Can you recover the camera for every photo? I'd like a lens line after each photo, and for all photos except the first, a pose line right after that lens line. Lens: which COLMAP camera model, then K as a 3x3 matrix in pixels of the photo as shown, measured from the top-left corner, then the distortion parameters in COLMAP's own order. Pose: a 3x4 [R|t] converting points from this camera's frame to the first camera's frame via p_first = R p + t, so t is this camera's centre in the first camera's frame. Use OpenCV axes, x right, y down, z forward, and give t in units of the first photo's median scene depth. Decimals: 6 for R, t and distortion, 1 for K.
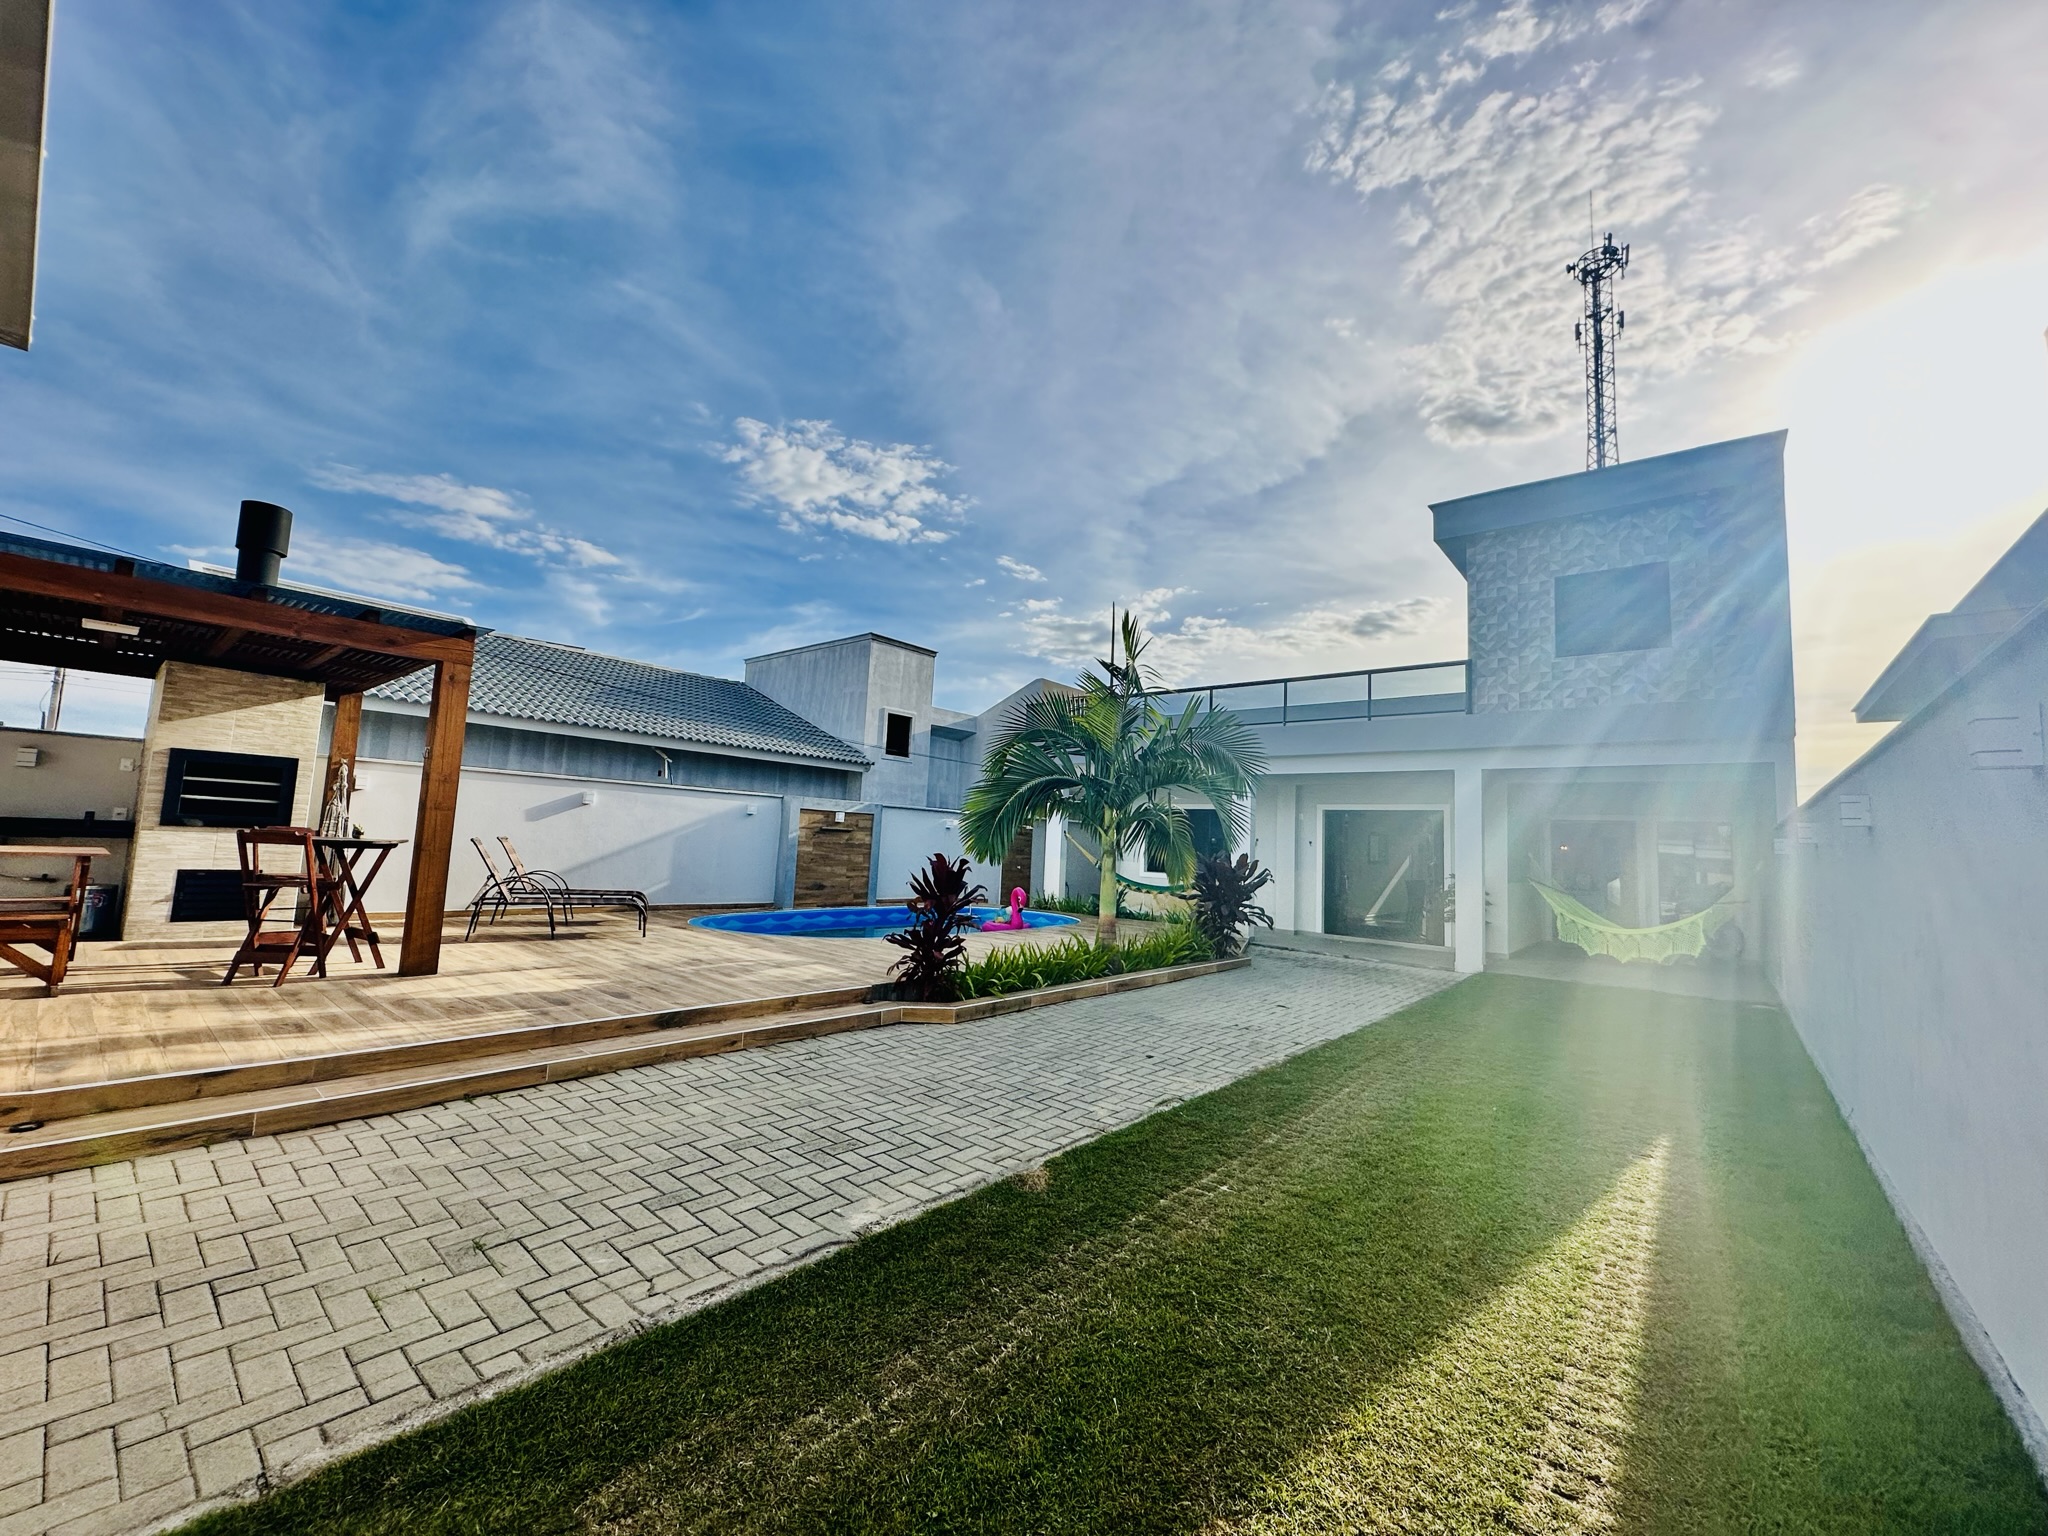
lens RADIAL K [[812.6, 0, 1014.8], [0, 812.6, 770.1], [0, 0, 1]] dist [-0.000750, -0.000654]
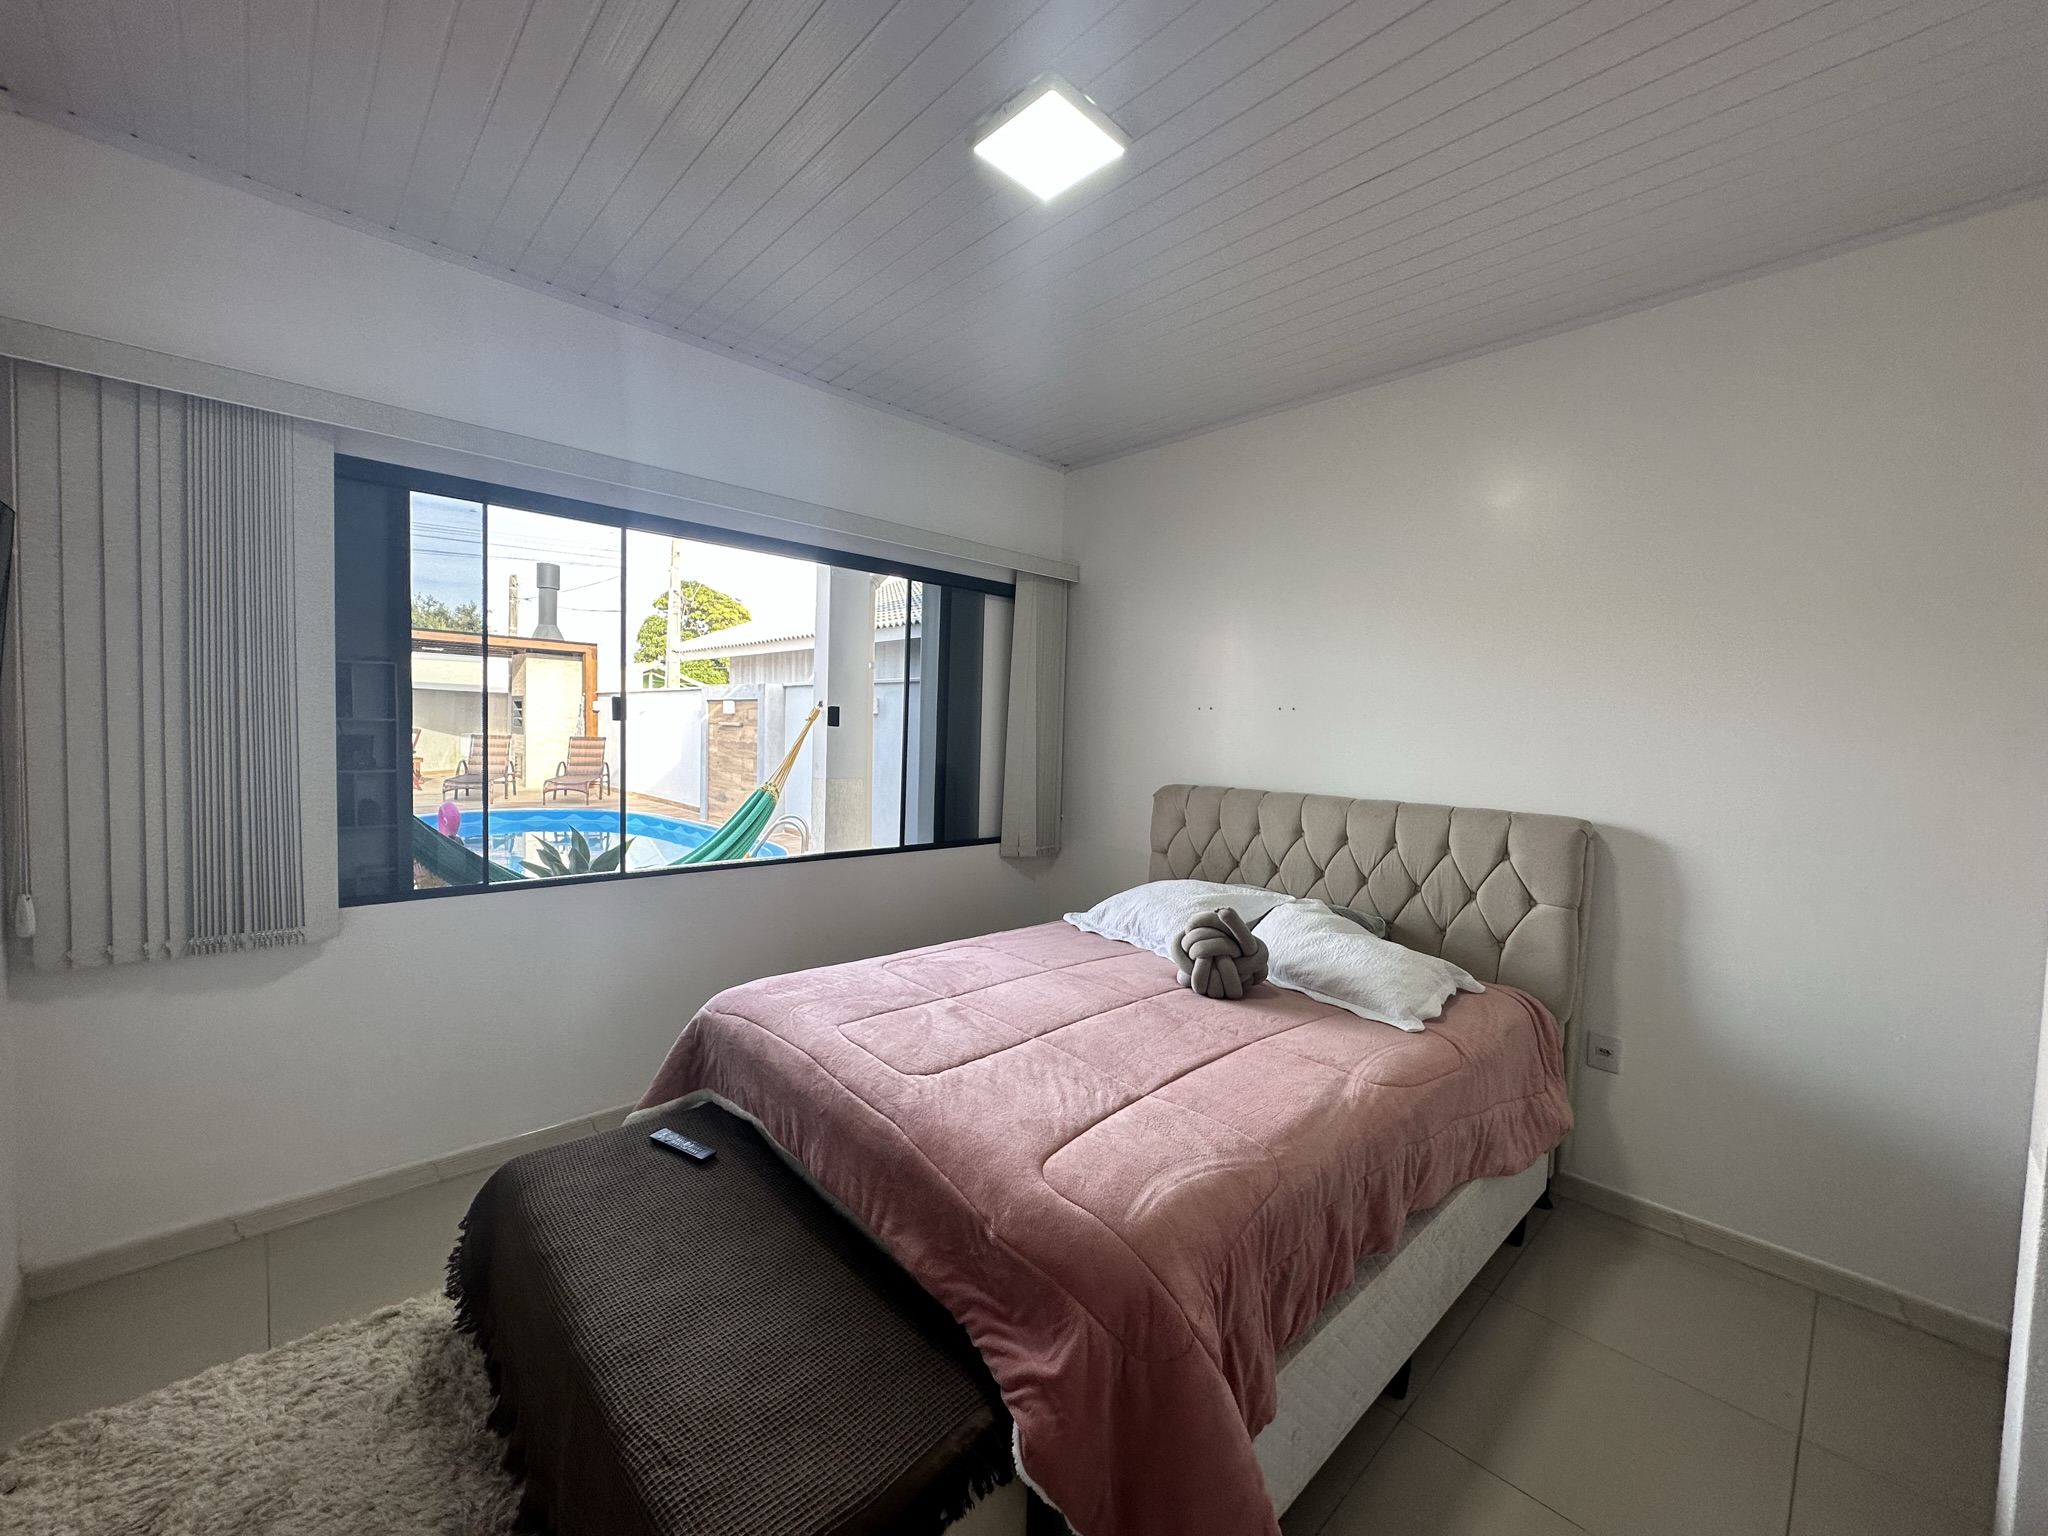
lens RADIAL K [[812.6, 0, 1023.7], [0, 812.6, 766.6], [0, 0, 1]] dist [-0.000750, -0.000654]
pose [[-0.108321, -0.007397, -0.994088, 0.511126], [0.054355, 0.998432, -0.013353, 0.140933], [0.992629, -0.055480, -0.107750, 1.382260]]
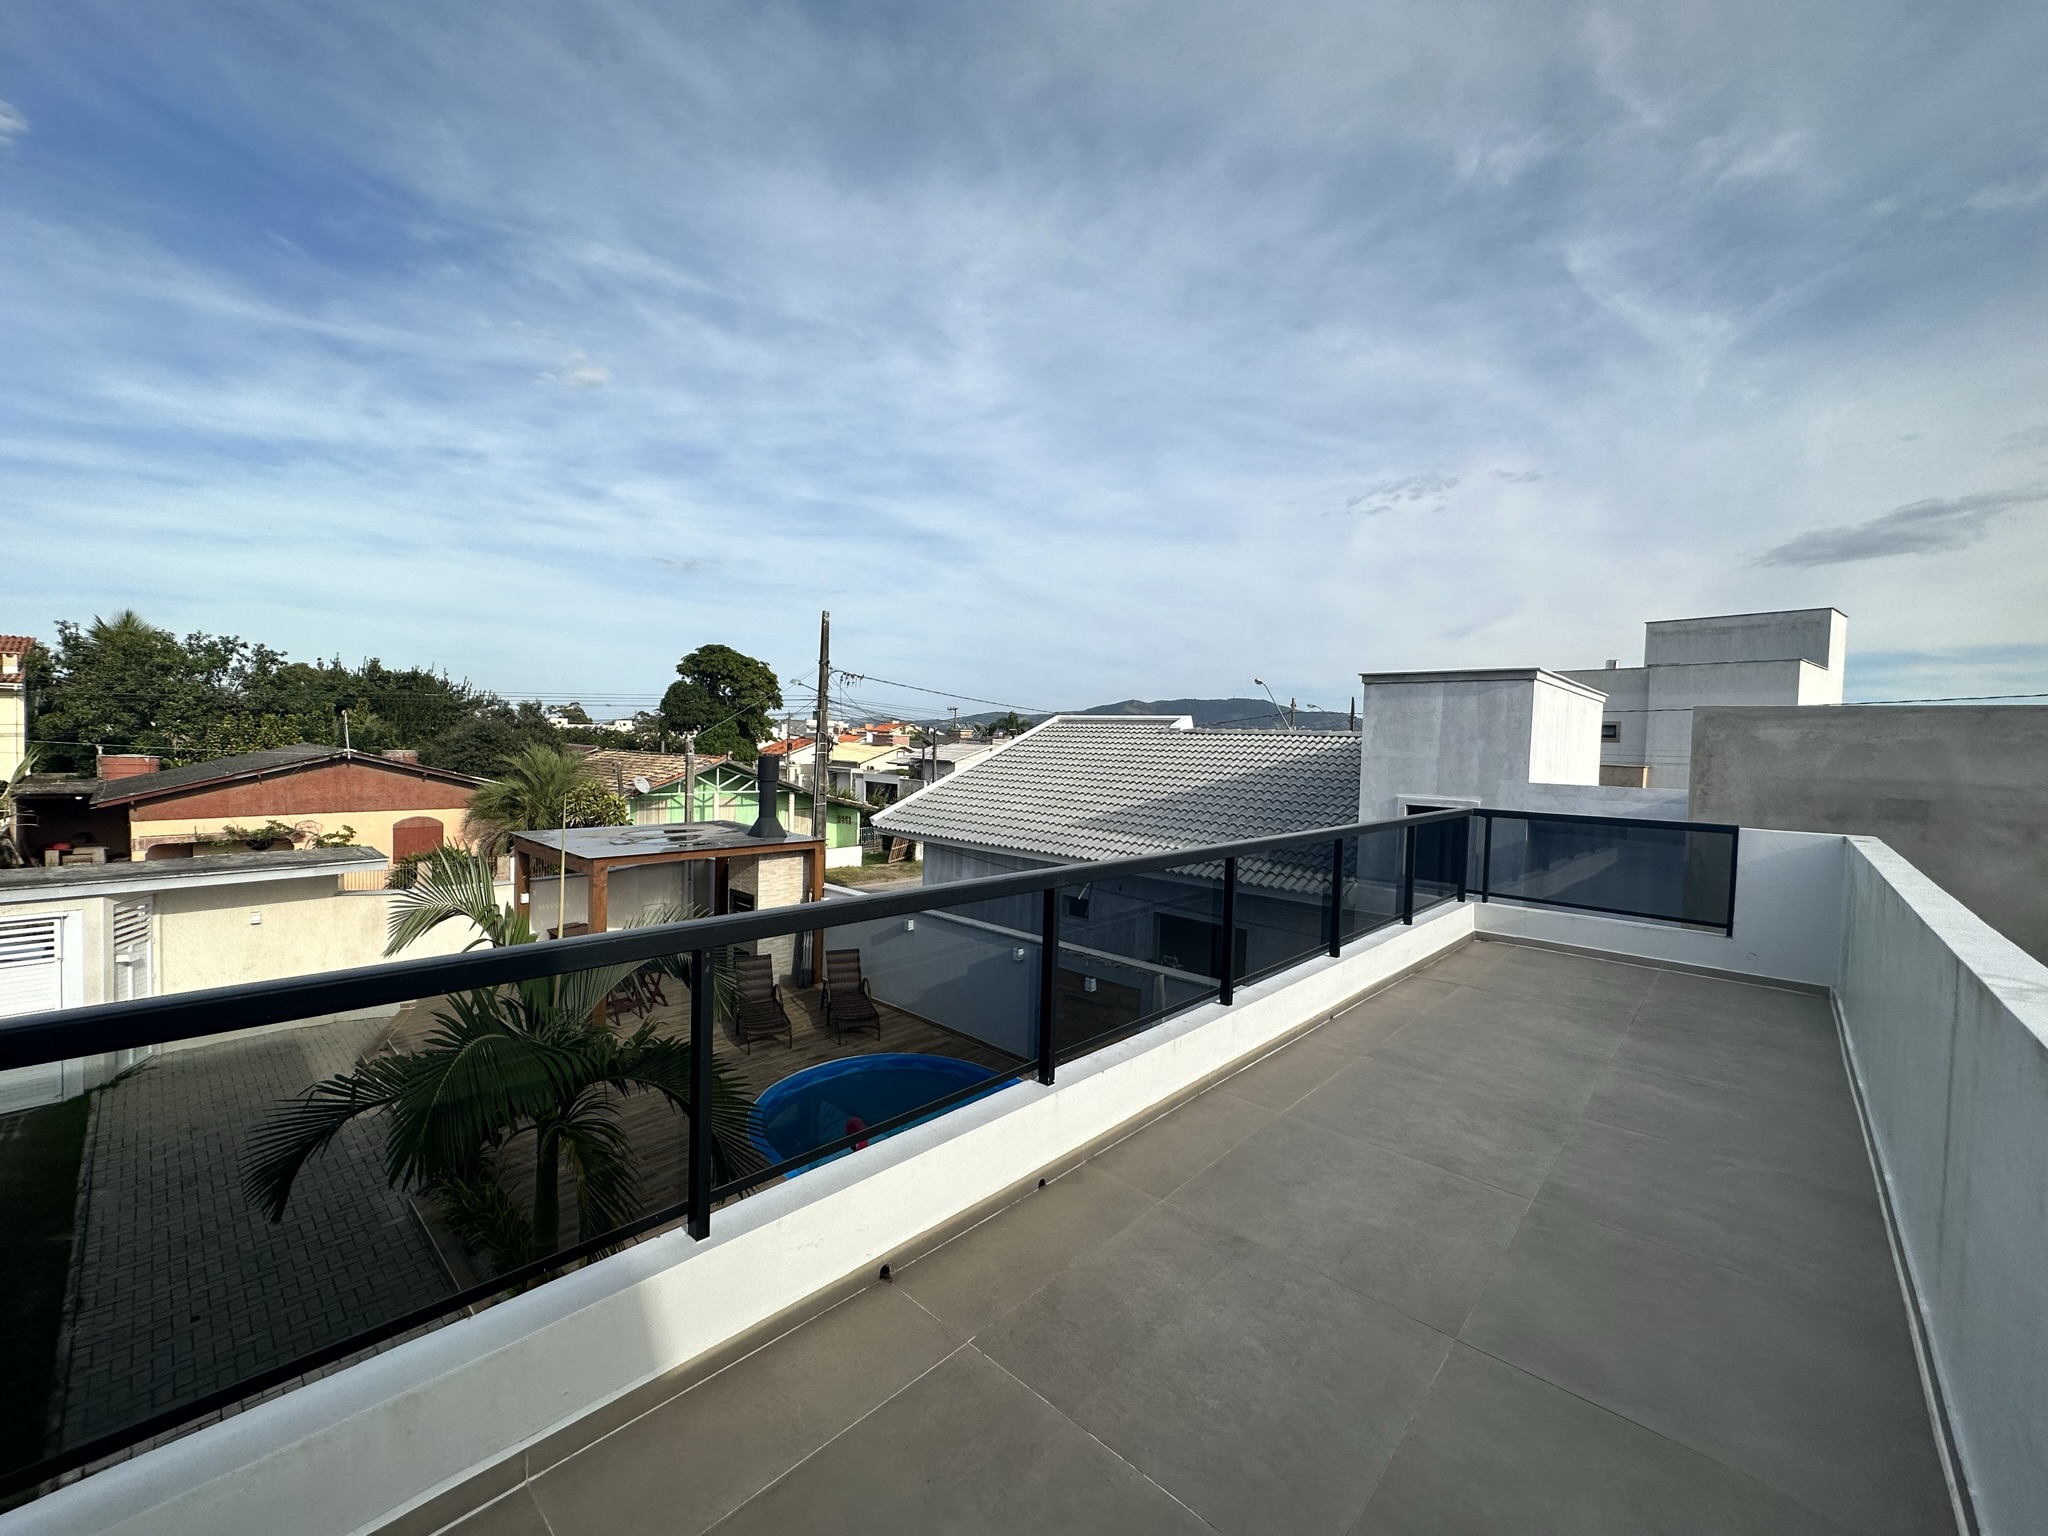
lens RADIAL K [[812.6, 0, 1024.7], [0, 812.6, 763.0], [0, 0, 1]] dist [-0.000750, -0.000654]
pose [[-0.039201, -0.020331, -0.999024, 0.565867], [0.064858, 0.997633, -0.022848, -0.138782], [0.997124, -0.065691, -0.037790, 1.006698]]
